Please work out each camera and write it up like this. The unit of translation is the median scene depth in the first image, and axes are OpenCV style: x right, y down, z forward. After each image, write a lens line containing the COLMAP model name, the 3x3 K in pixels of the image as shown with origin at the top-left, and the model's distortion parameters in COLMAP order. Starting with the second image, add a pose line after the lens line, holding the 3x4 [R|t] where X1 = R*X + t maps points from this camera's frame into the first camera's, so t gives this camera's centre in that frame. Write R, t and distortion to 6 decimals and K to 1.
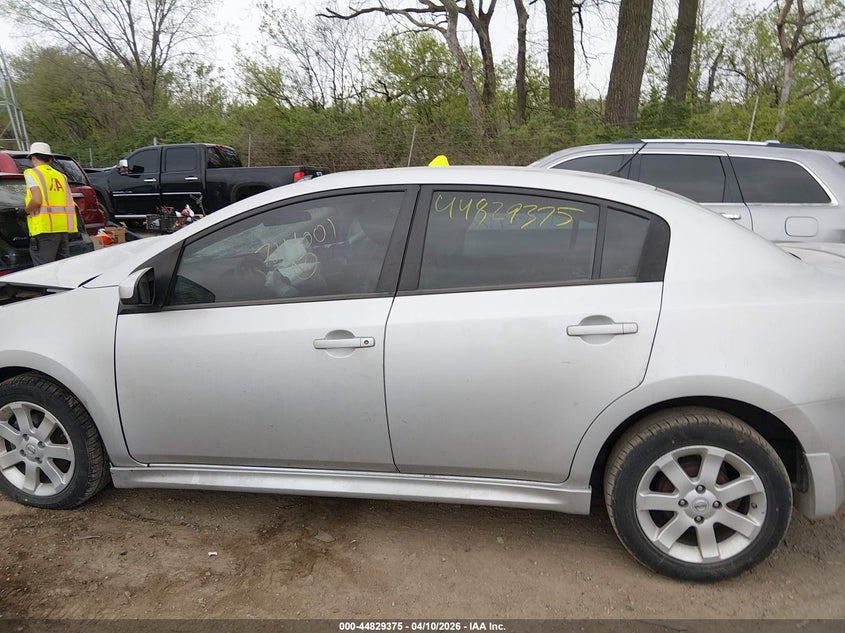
lens RADIAL K [[652.1, 0, 439.7], [0, 652.1, 317.8], [0, 0, 1]] dist [0.056871, -0.083917]
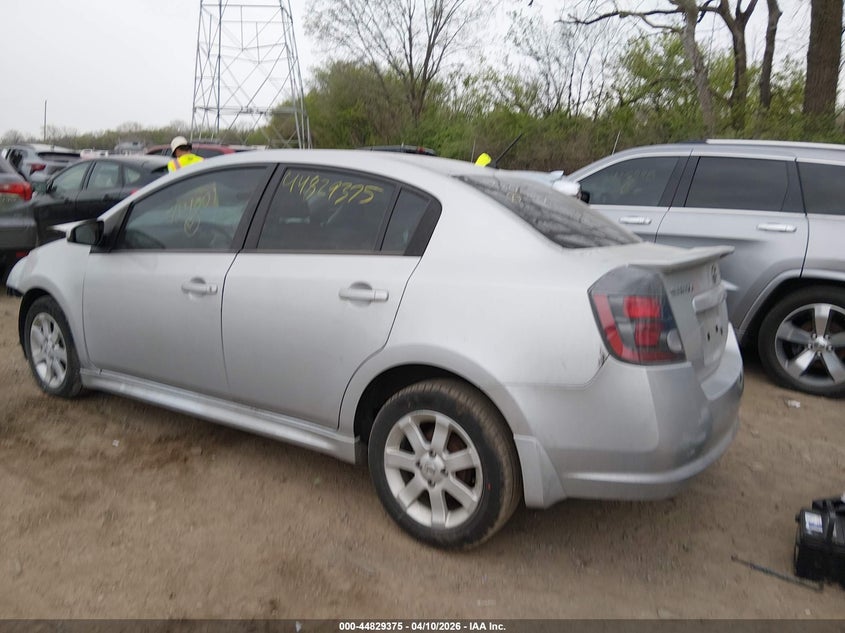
lens RADIAL K [[662.2, 0, 422.5], [0, 662.2, 316.5], [0, 0, 1]] dist [0.118053, -0.208420]
pose [[0.921984, 0.114934, -0.369777, 0.588770], [-0.121995, 0.992521, 0.004319, 0.029240], [0.367508, 0.041129, 0.929111, -0.010337]]
